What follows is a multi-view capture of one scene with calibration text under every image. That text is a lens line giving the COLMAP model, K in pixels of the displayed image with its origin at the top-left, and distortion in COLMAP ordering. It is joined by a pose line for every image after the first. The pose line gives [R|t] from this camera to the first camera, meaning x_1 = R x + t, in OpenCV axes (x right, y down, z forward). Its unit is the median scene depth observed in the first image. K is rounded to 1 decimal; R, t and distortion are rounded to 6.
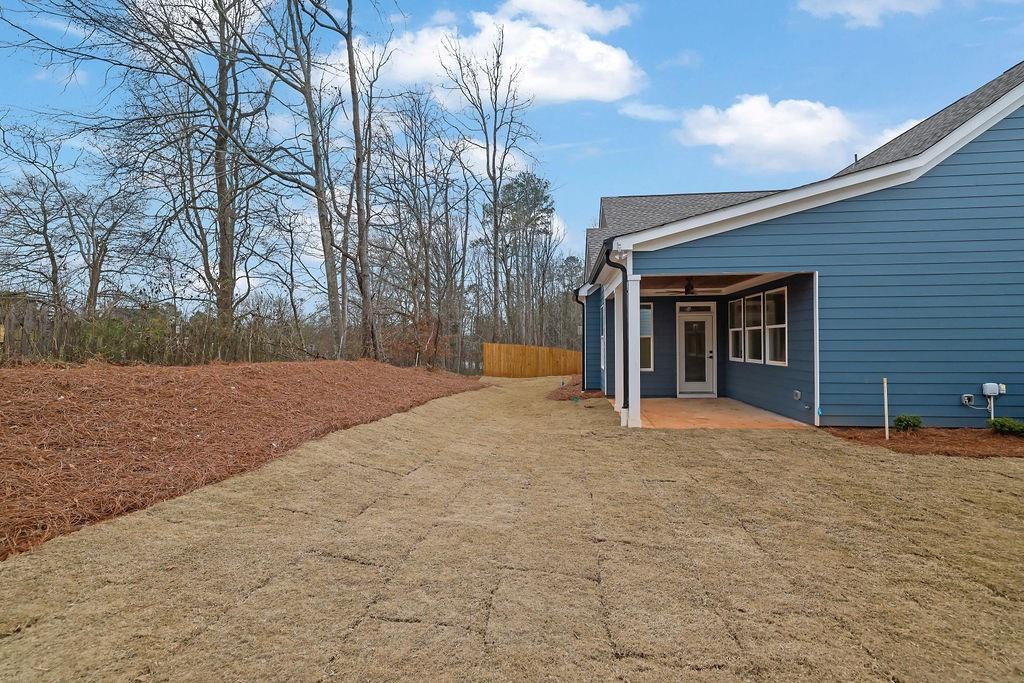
lens RADIAL K [[441.3, 0, 512.0], [0, 441.3, 341.5], [0, 0, 1]] dist [-0.049704, 0.018671]
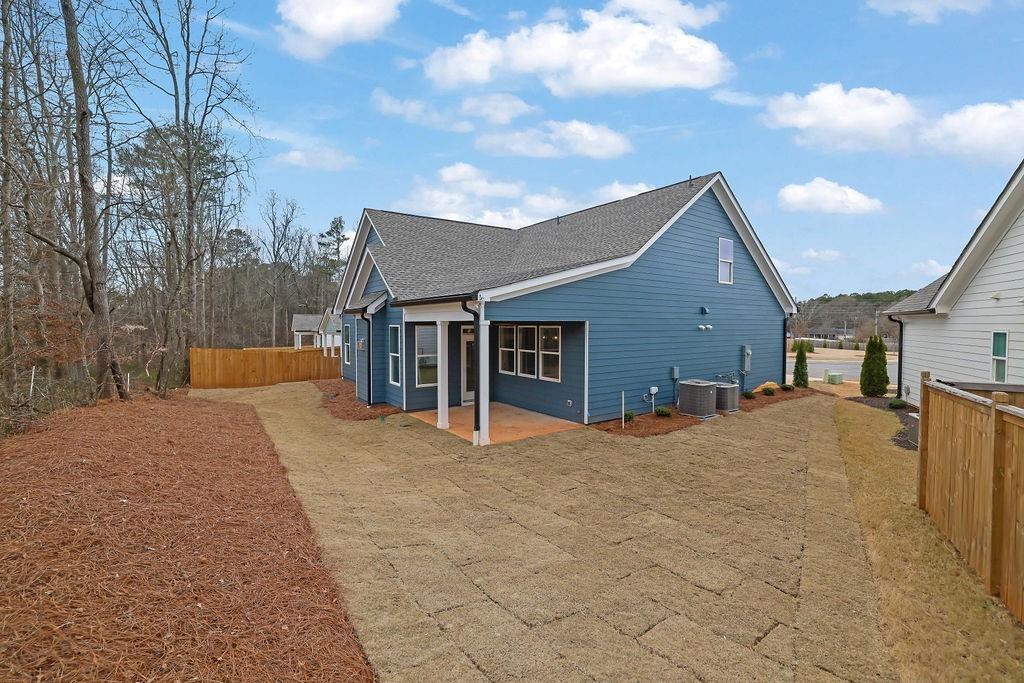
lens RADIAL K [[441.3, 0, 512.0], [0, 441.3, 341.5], [0, 0, 1]] dist [-0.049704, 0.018671]
pose [[0.739052, -0.018087, 0.673405, -0.364724], [-0.010333, 0.999217, 0.038179, -0.105528], [-0.673569, -0.035174, 0.738287, 0.039711]]
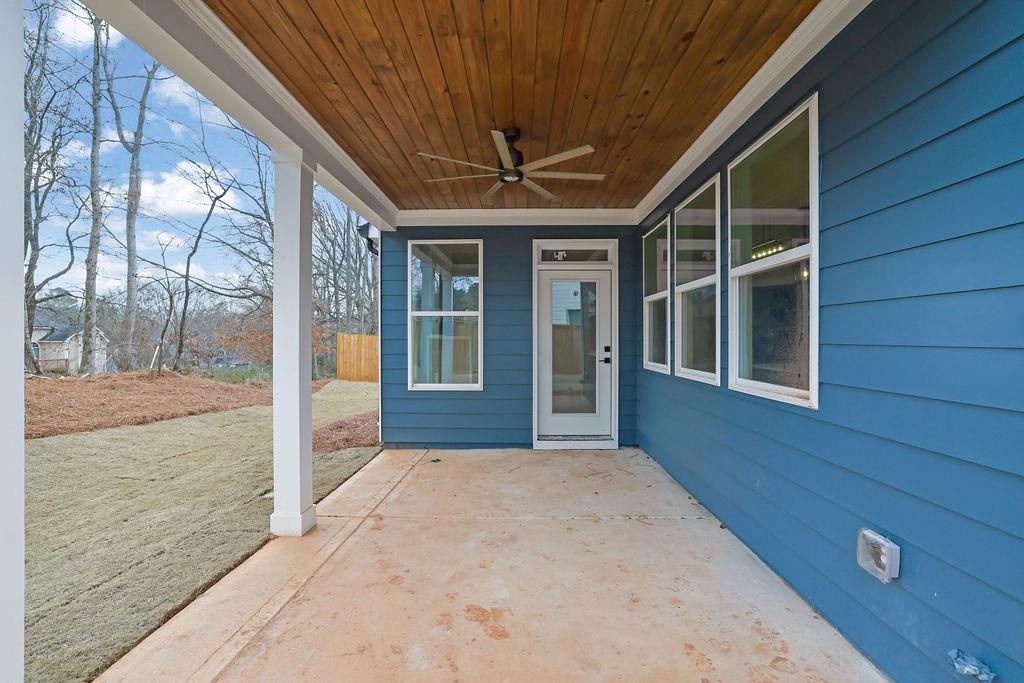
lens RADIAL K [[441.3, 0, 512.0], [0, 441.3, 341.5], [0, 0, 1]] dist [-0.049704, 0.018671]
pose [[0.995229, 0.007215, 0.097304, 0.352108], [-0.008329, 0.999904, 0.011047, 0.013435], [-0.097215, -0.011805, 0.995193, 0.622782]]
